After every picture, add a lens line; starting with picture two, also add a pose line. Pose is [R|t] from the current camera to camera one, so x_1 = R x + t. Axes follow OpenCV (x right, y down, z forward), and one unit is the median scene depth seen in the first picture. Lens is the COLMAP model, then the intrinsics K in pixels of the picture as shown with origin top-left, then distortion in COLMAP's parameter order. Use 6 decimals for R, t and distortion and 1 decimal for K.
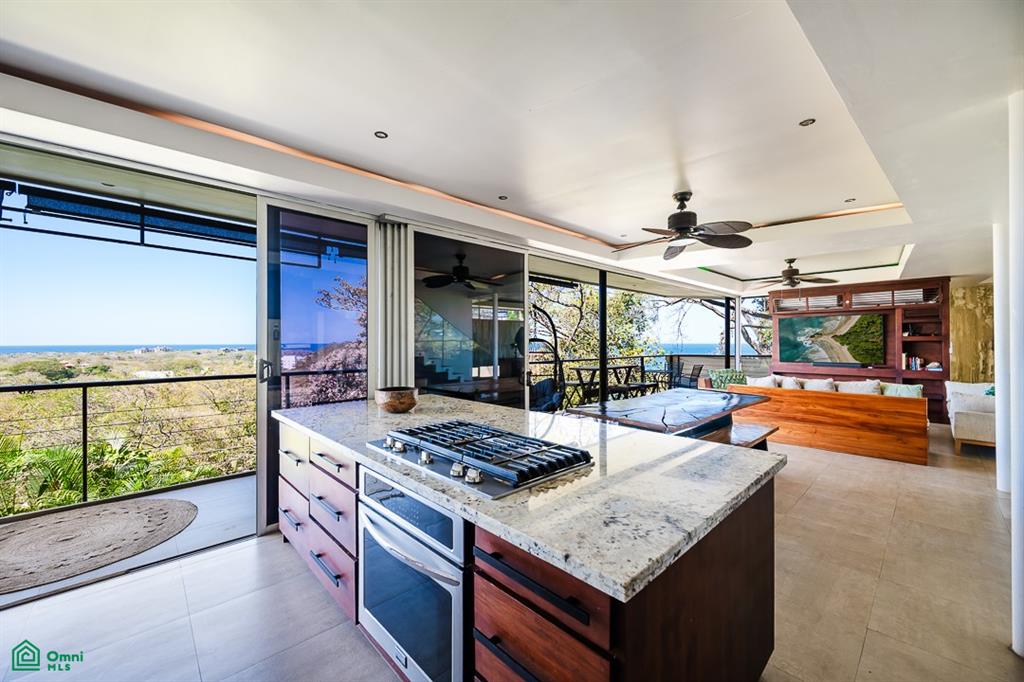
lens RADIAL K [[402.3, 0, 507.3], [0, 402.3, 341.6], [0, 0, 1]] dist [0.001836, 0.000063]
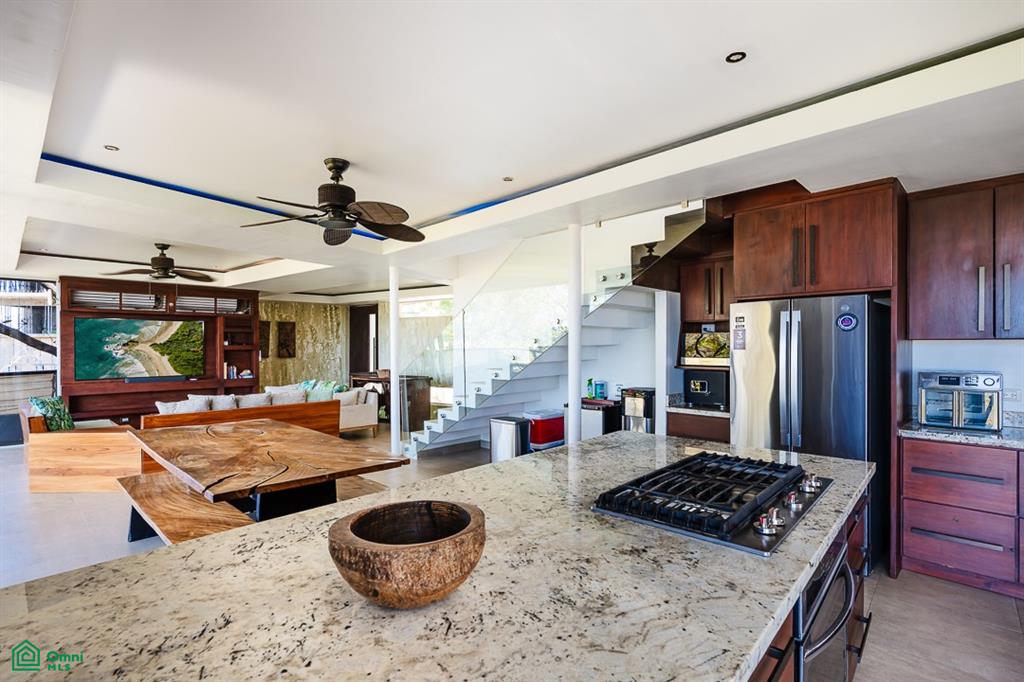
lens RADIAL K [[487.5, 0, 518.8], [0, 487.5, 347.0], [0, 0, 1]] dist [-0.004539, 0.000173]
pose [[-0.091788, 0.002005, 0.995777, -0.283734], [0.000658, 0.999998, -0.001953, -0.006446], [-0.995778, 0.000476, -0.091789, 0.407220]]
